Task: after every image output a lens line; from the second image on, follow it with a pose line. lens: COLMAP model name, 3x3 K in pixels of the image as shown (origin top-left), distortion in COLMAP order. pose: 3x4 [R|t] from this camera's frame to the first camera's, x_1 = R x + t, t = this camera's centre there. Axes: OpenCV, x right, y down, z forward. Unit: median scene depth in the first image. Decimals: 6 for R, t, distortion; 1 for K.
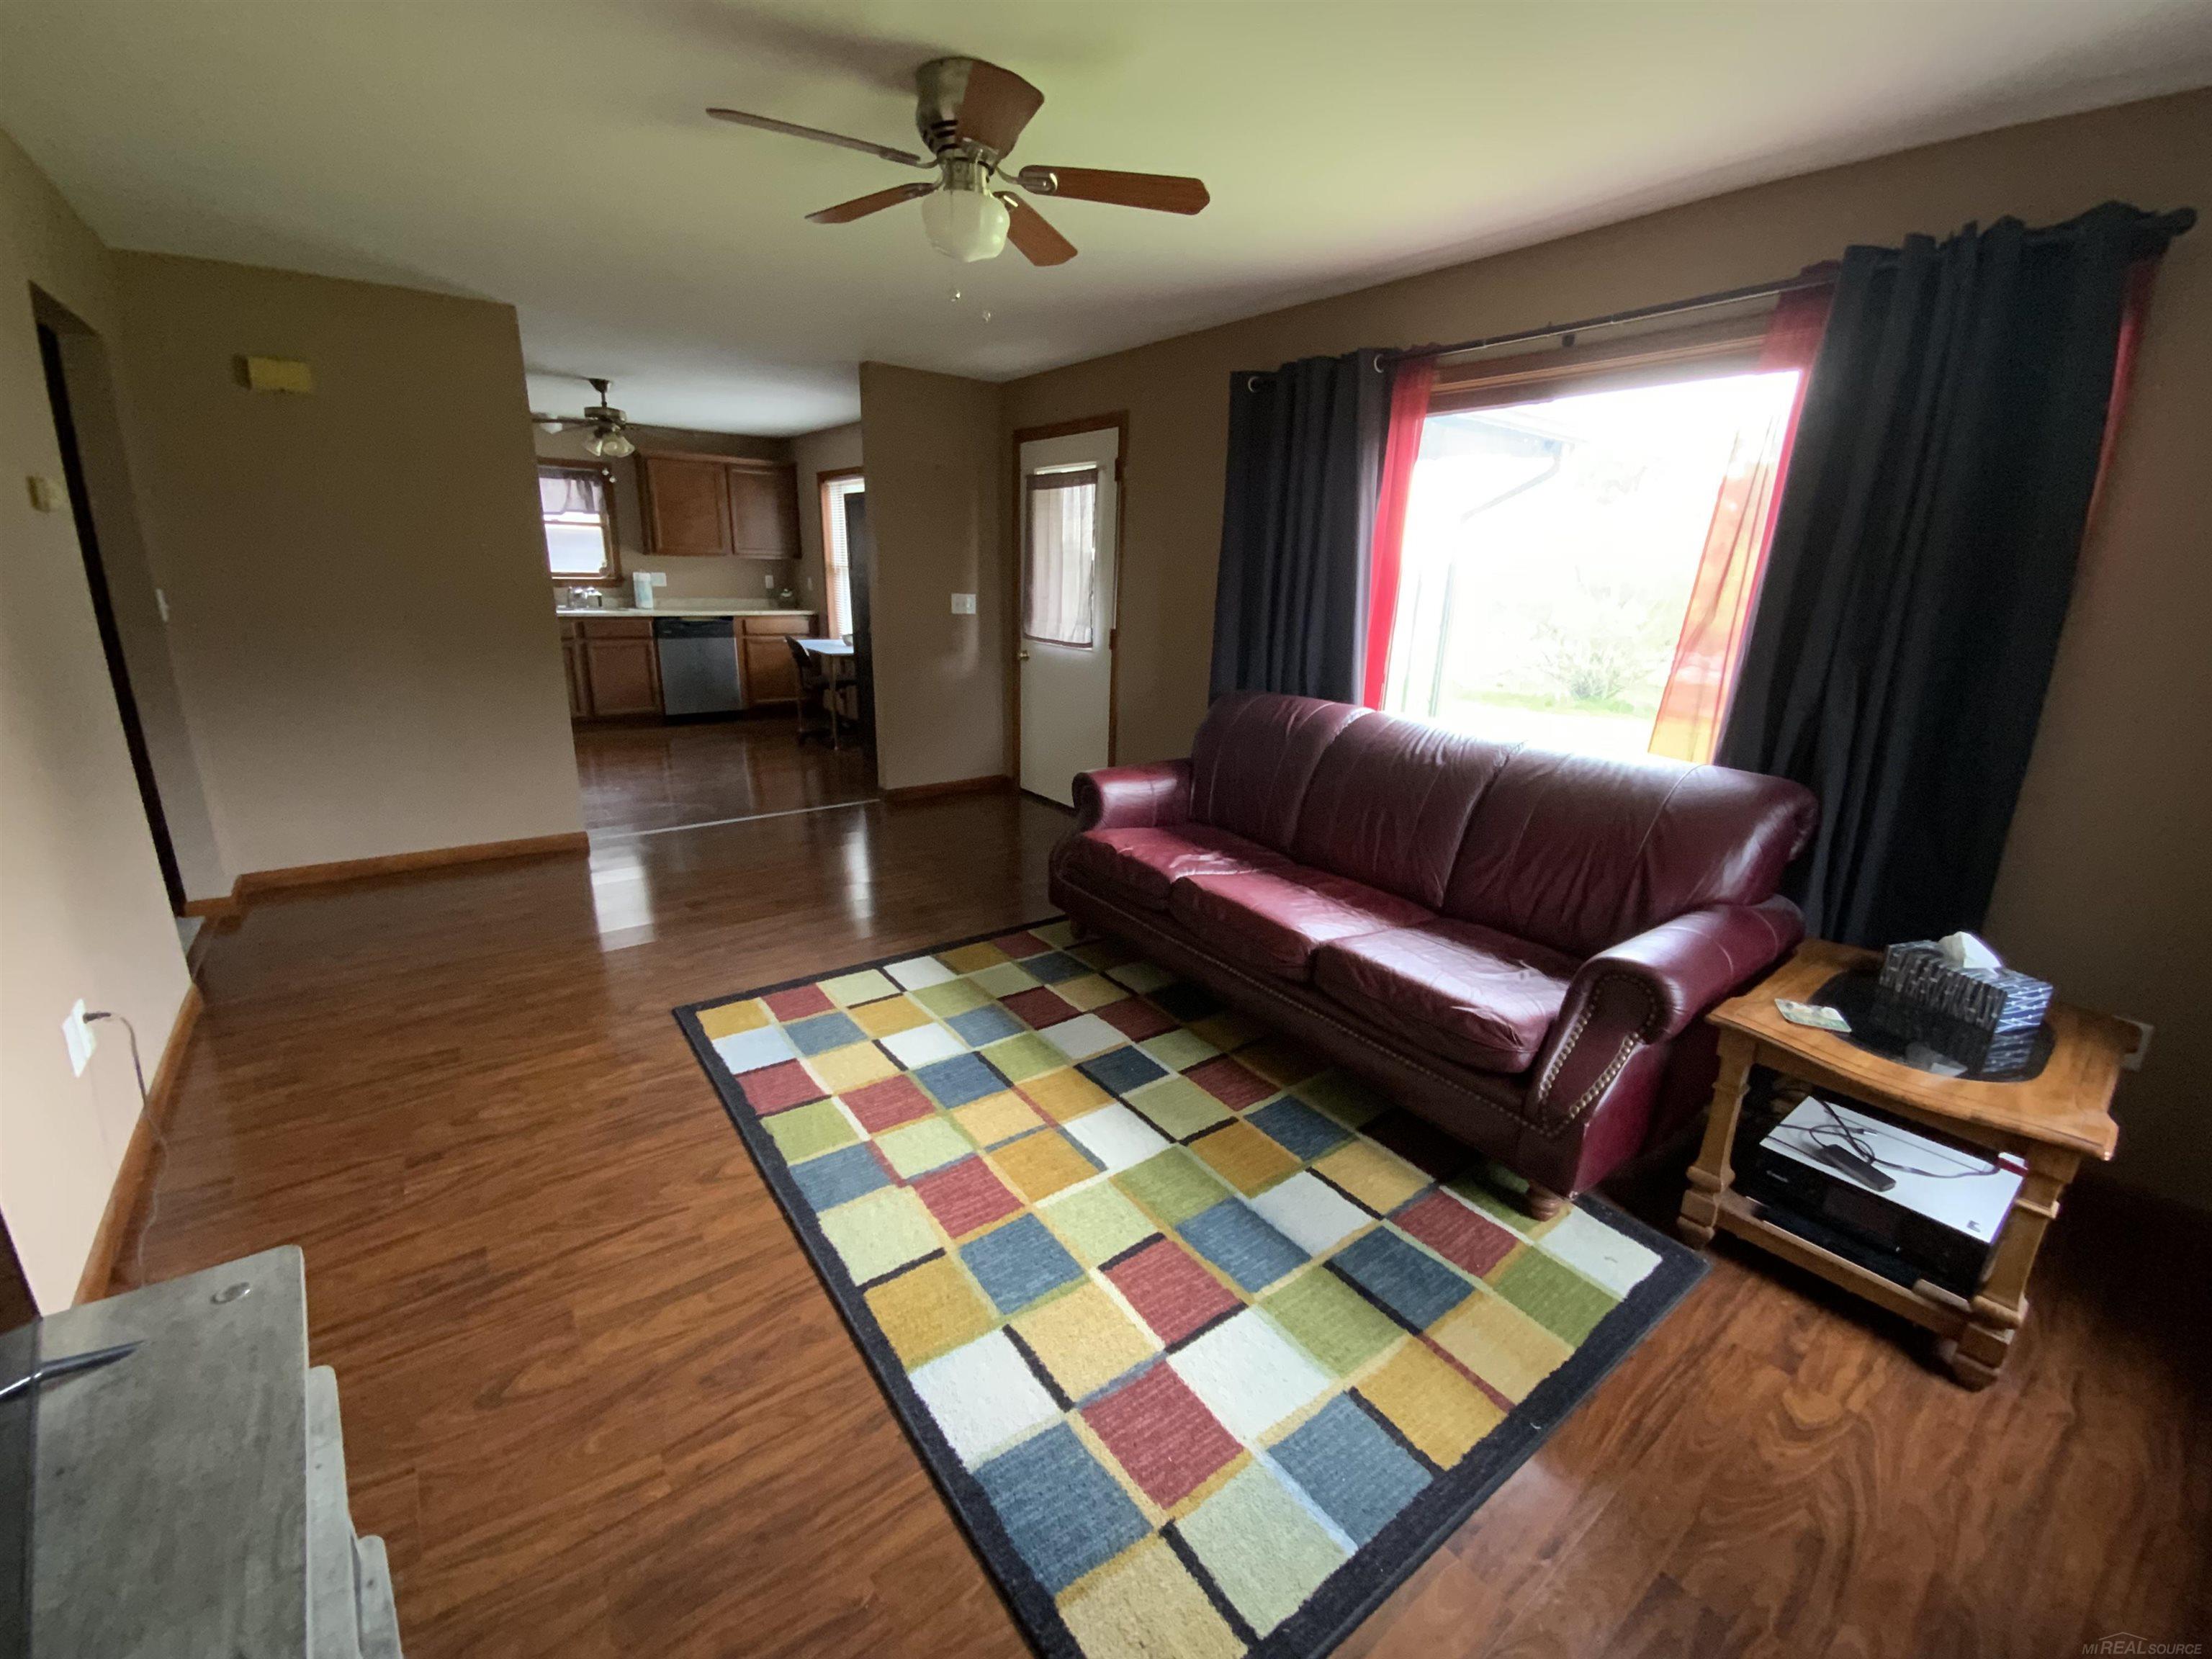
lens RADIAL K [[909.1, 0, 1119.5], [0, 909.1, 822.6], [0, 0, 1]] dist [-0.003436, -0.000337]
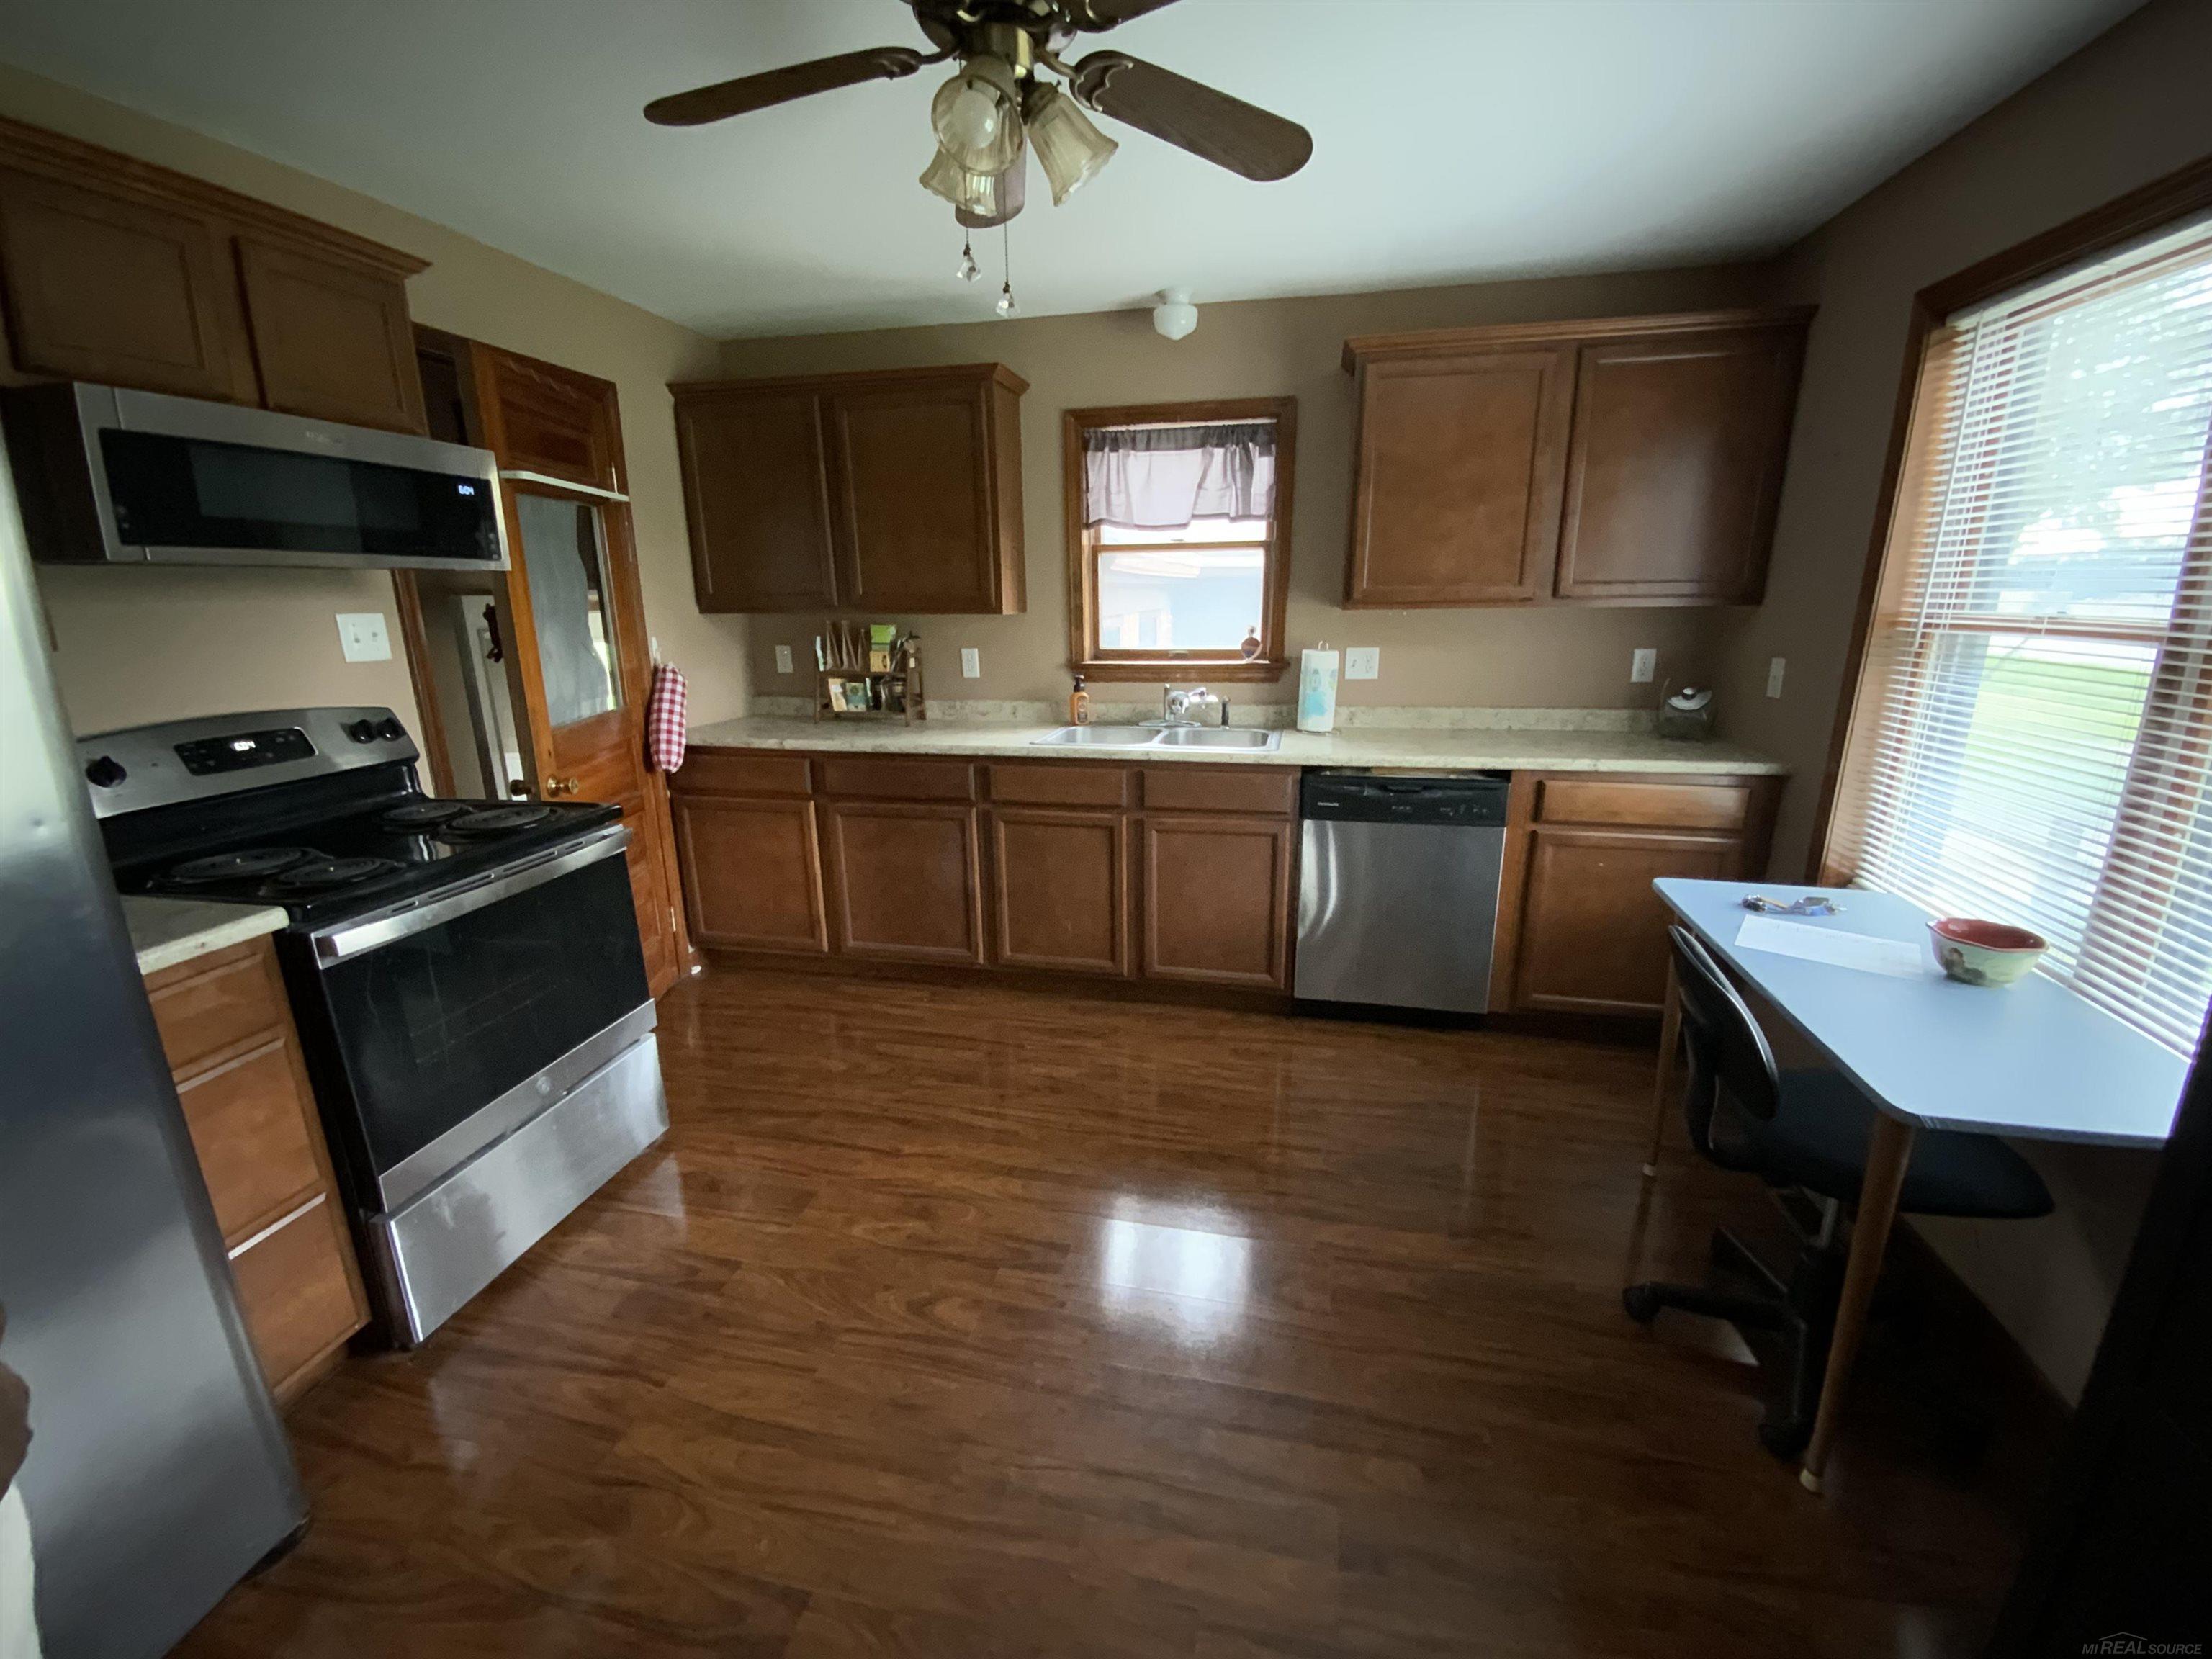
lens RADIAL K [[909.1, 0, 1099.9], [0, 909.1, 838.2], [0, 0, 1]] dist [-0.003436, -0.000337]
pose [[0.631105, 0.167737, -0.757345, -0.389434], [-0.187450, 0.980383, 0.060931, -0.298950], [0.752708, 0.103511, 0.650166, 1.001659]]
